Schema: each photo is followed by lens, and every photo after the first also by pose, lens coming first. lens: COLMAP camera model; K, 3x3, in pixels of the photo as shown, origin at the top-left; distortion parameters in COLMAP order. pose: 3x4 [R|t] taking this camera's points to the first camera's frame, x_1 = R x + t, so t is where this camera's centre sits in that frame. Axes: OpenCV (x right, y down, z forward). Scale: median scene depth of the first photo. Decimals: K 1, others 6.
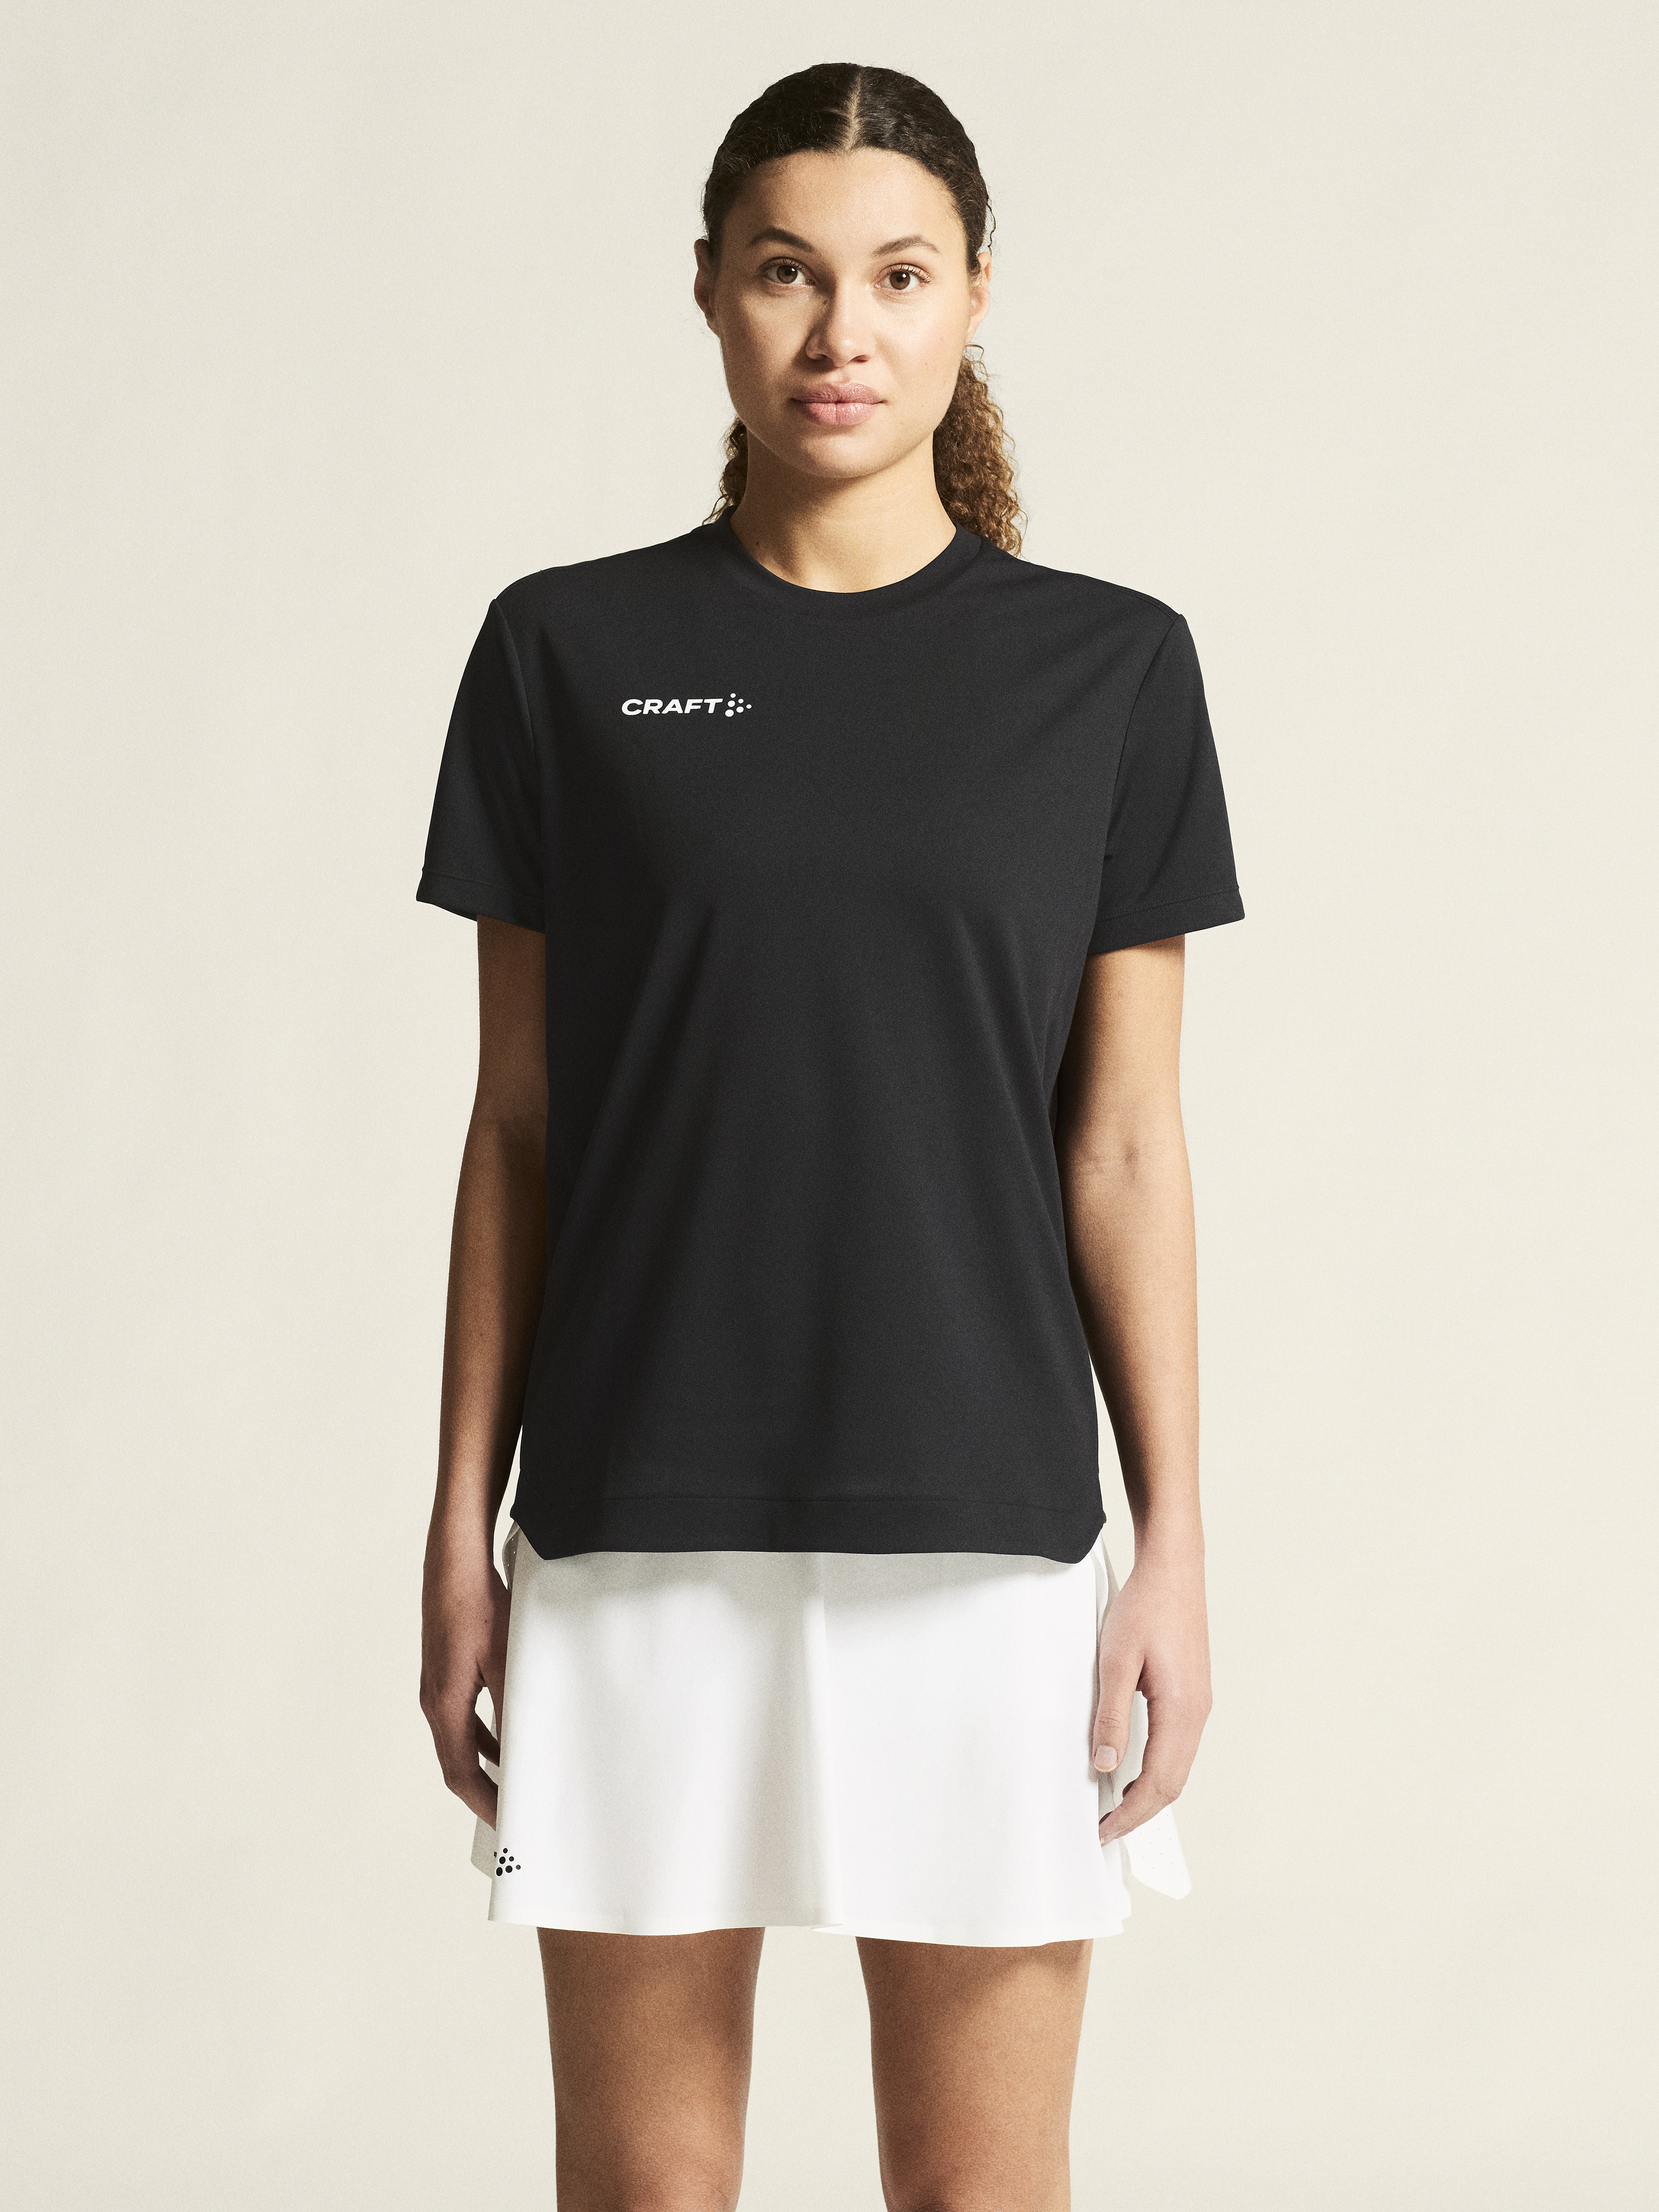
lens RADIAL K [[5272.4, 0, 829.5], [0, 5272.4, 1106.0], [0, 0, 1]] dist [0.369982, -0.052403]
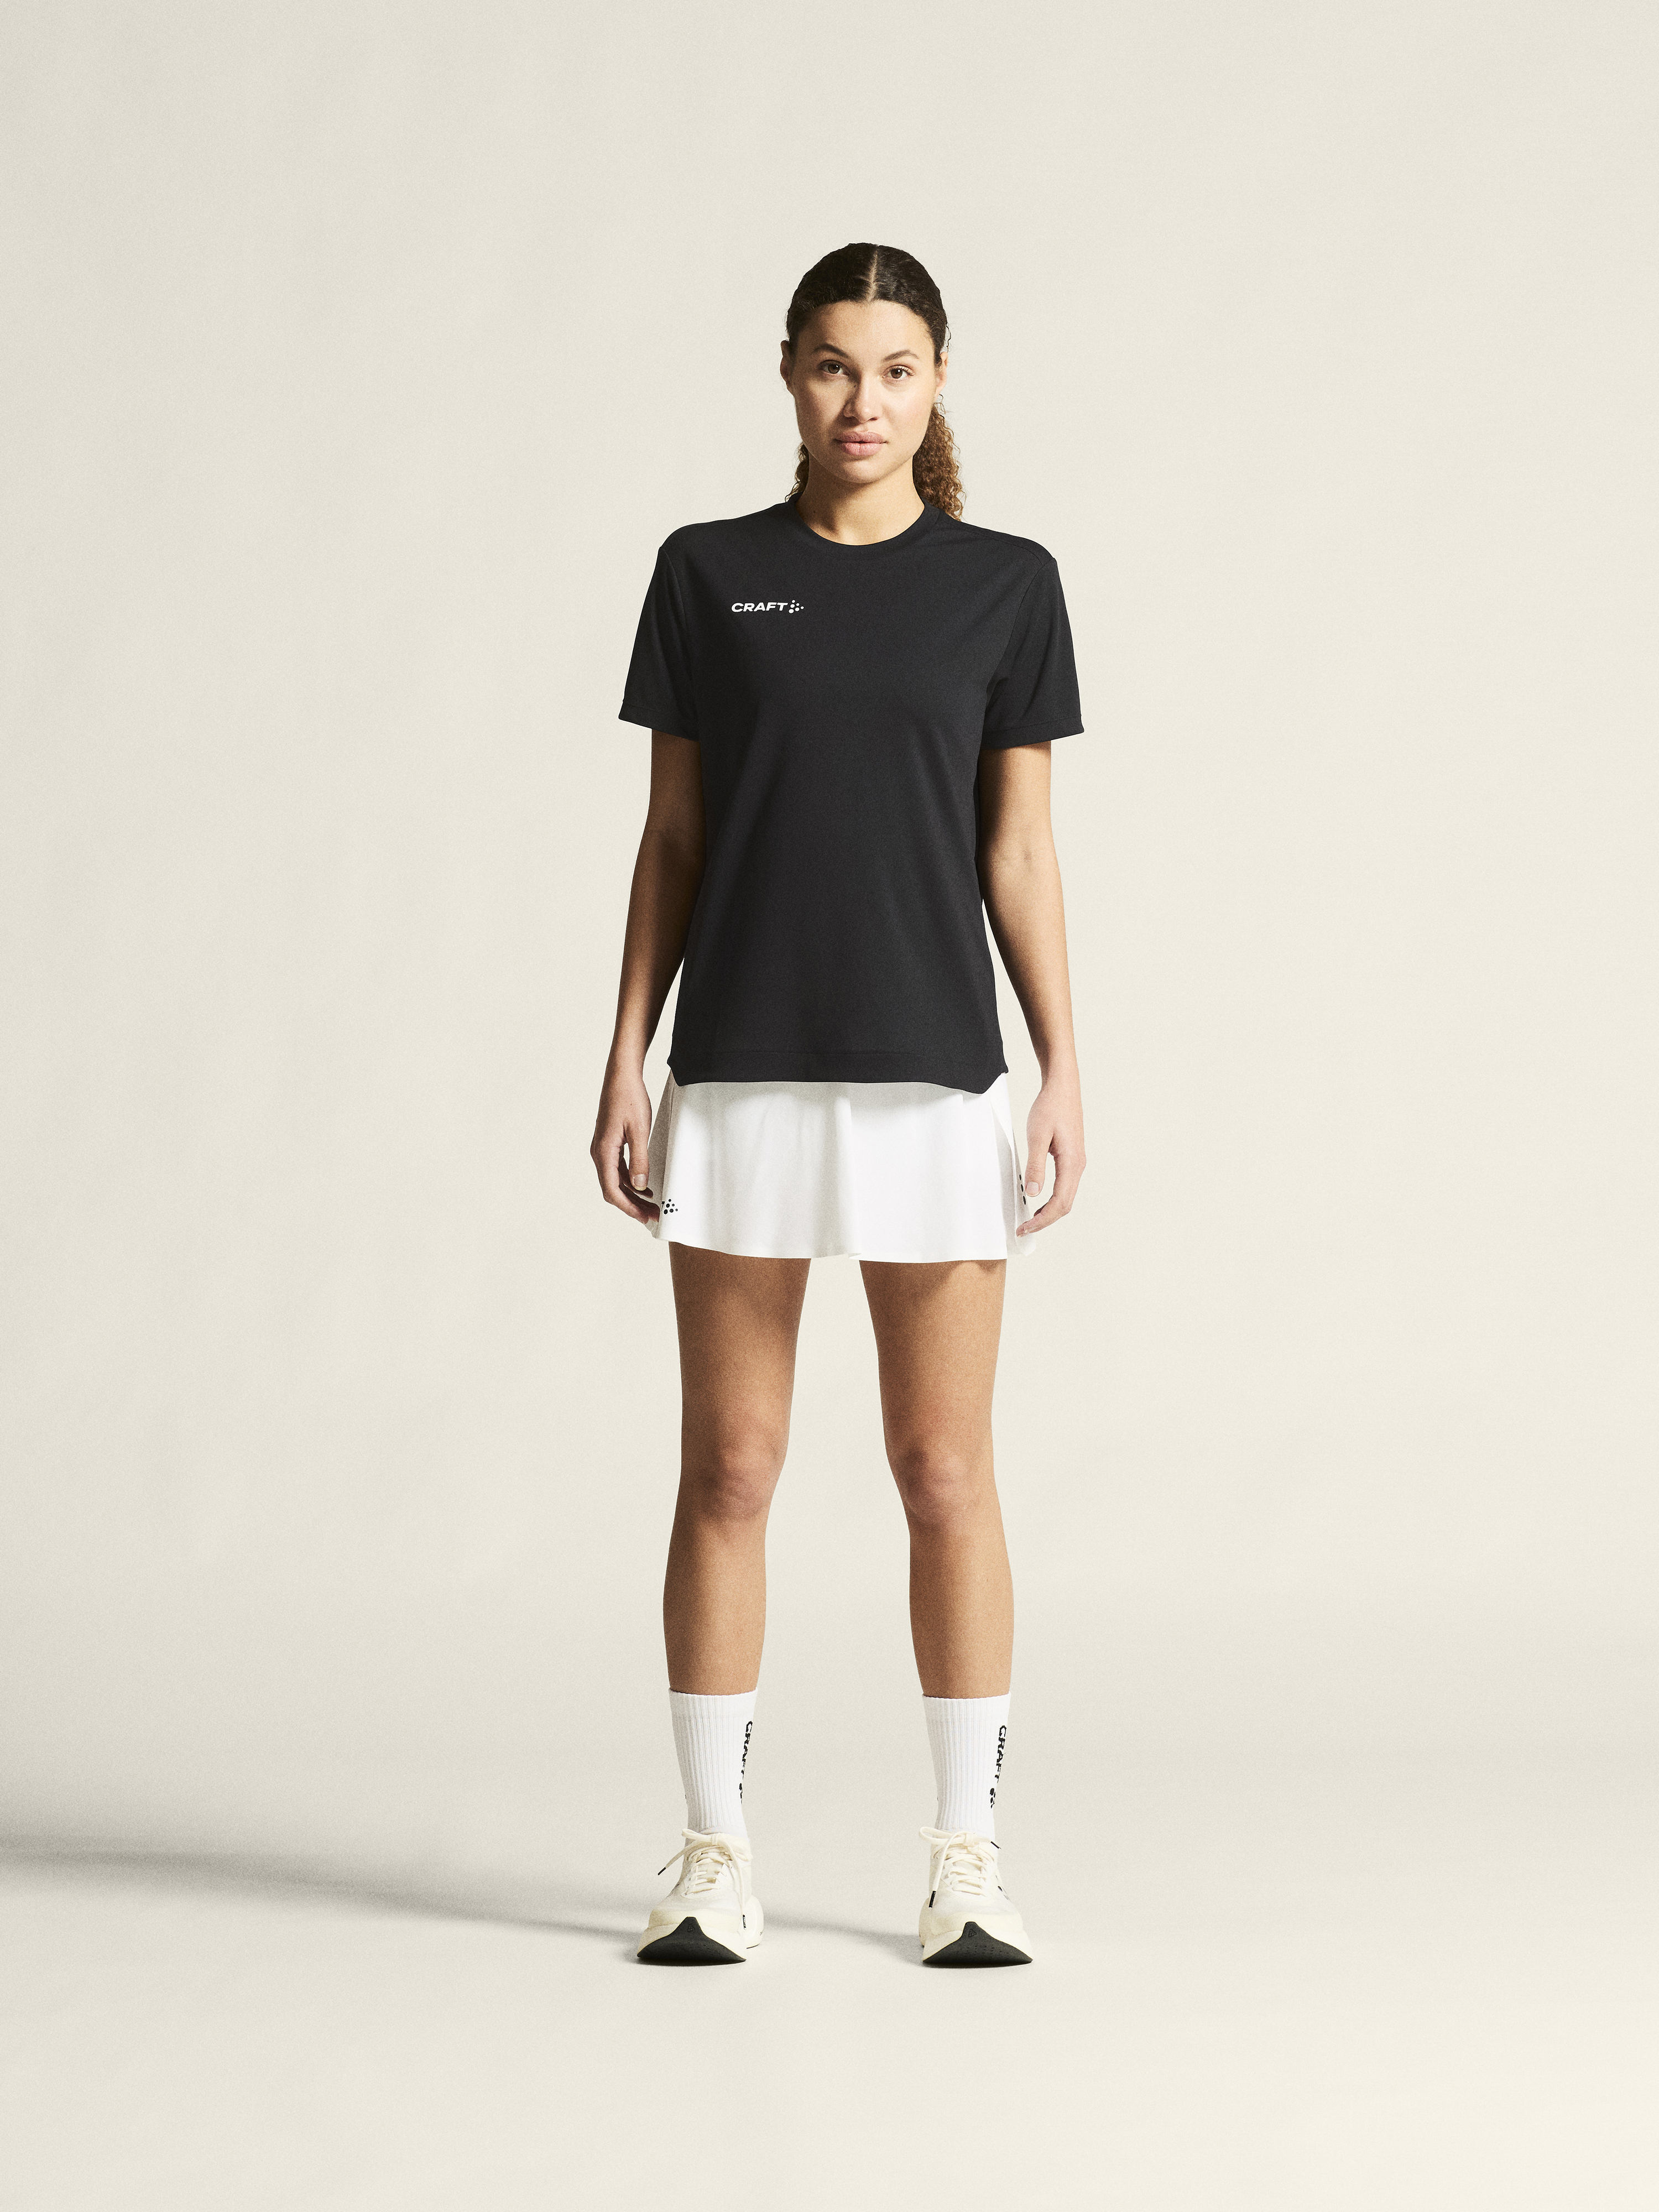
lens RADIAL K [[5272.4, 0, 829.5], [0, 5272.4, 1106.0], [0, 0, 1]] dist [0.369982, -0.052403]
pose [[0.999824, 0.018701, -0.001502, -0.002033], [-0.018482, 0.995560, 0.092300, -0.074124], [0.003221, -0.092256, 0.995730, -0.789453]]
